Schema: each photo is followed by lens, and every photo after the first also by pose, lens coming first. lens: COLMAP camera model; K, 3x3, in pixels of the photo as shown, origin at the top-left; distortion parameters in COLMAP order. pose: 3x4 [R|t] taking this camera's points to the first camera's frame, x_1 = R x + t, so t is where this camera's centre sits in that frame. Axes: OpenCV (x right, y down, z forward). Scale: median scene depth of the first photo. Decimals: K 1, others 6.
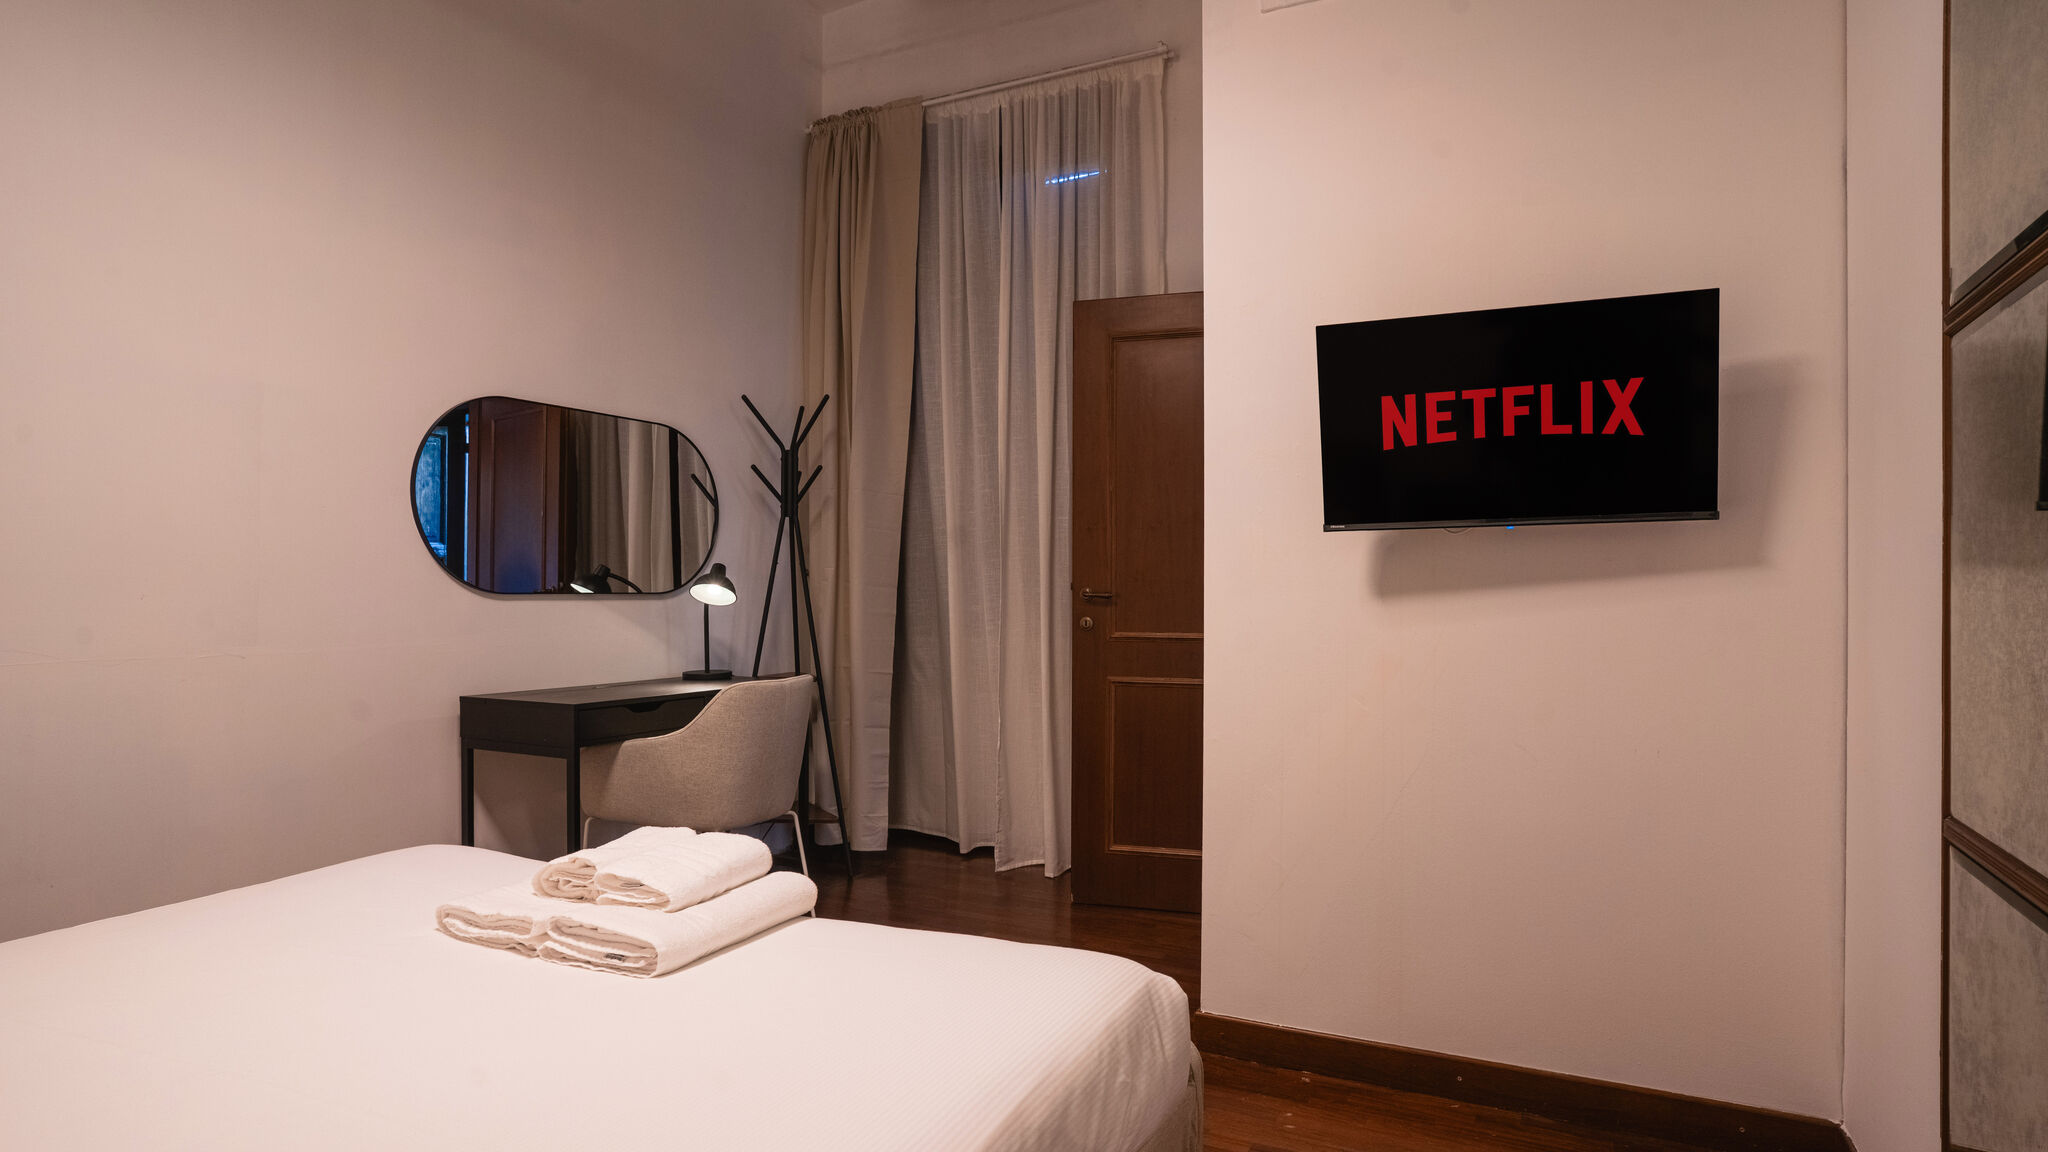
lens RADIAL K [[1081.0, 0, 1028.3], [0, 1081.0, 586.5], [0, 0, 1]] dist [-0.070124, 0.042095]
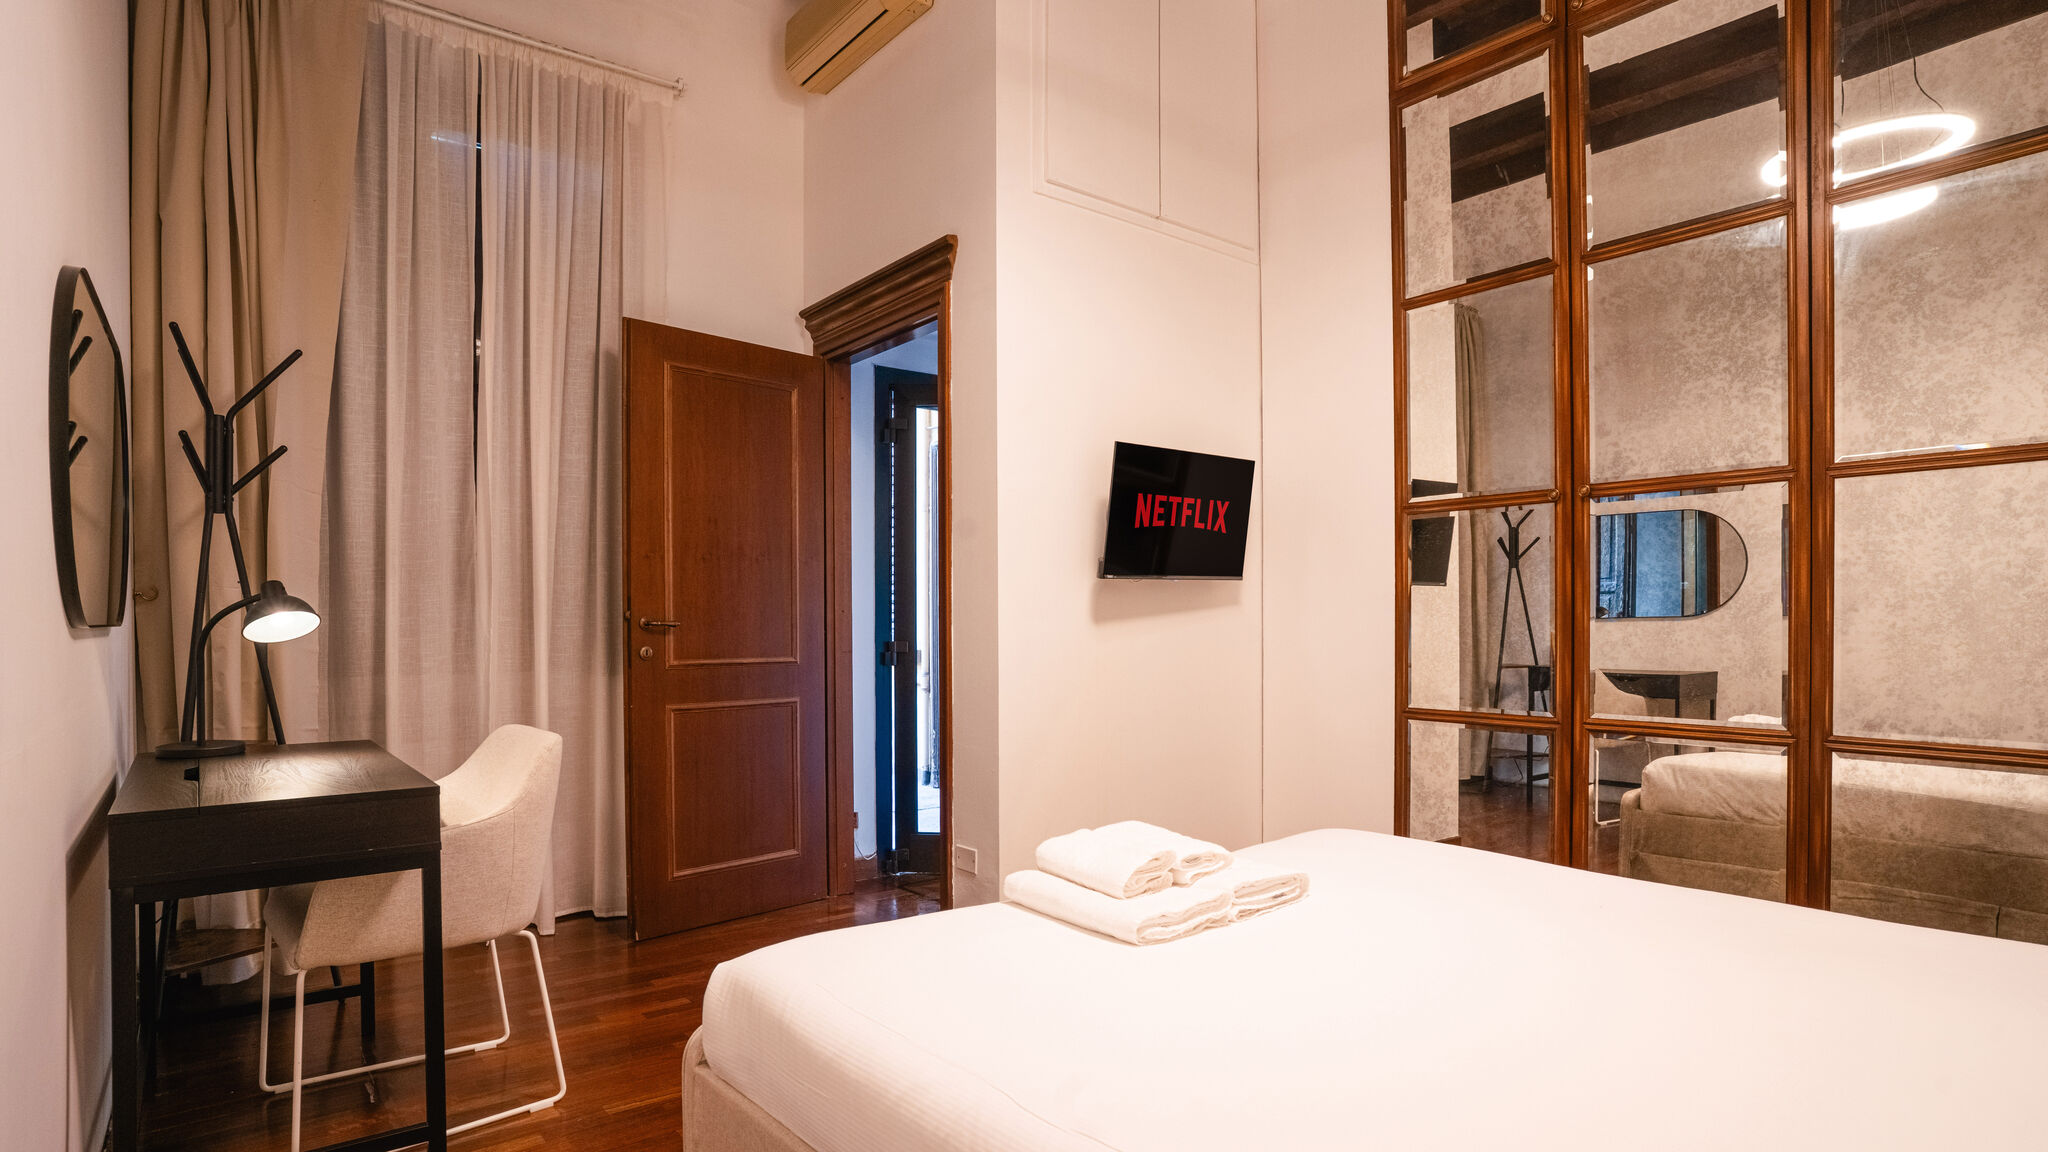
lens RADIAL K [[1081.0, 0, 953.1], [0, 1081.0, 648.6], [0, 0, 1]] dist [-0.070124, 0.042095]
pose [[0.447372, -0.034422, 0.893685, -1.258095], [-0.003811, 0.999177, 0.040393, -0.012593], [-0.894340, -0.021477, 0.446872, 0.545298]]
